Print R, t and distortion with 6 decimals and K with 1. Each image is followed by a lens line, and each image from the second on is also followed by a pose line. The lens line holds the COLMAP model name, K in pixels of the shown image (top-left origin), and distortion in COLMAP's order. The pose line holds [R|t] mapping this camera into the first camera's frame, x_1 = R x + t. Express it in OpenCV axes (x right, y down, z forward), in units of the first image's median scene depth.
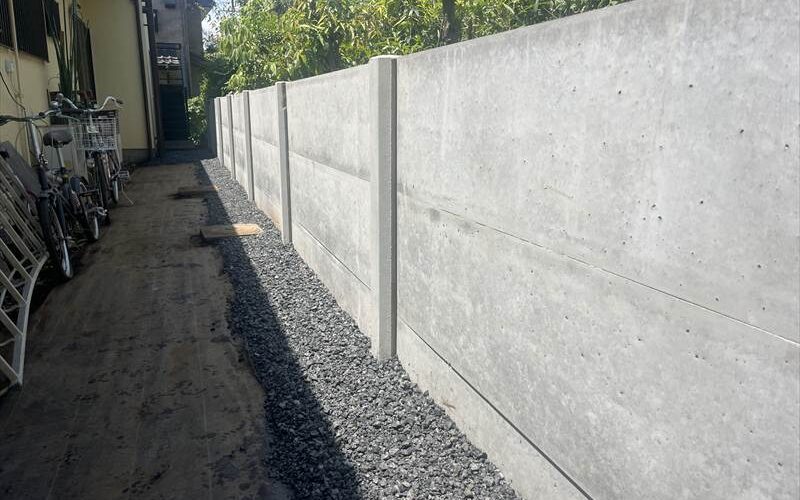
lens RADIAL K [[613.9, 0, 403.4], [0, 613.9, 246.0], [0, 0, 1]] dist [0.043812, -0.055685]
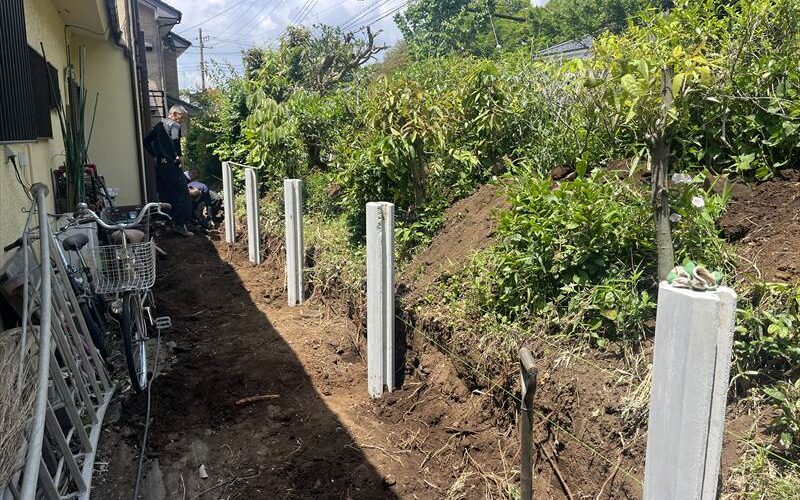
lens RADIAL K [[613.9, 0, 396.8], [0, 613.9, 250.0], [0, 0, 1]] dist [0.043812, -0.055685]
pose [[0.998670, -0.015410, 0.049192, -0.117870], [0.017266, 0.999146, -0.037540, -0.093205], [-0.048571, 0.038339, 0.998084, 0.075785]]
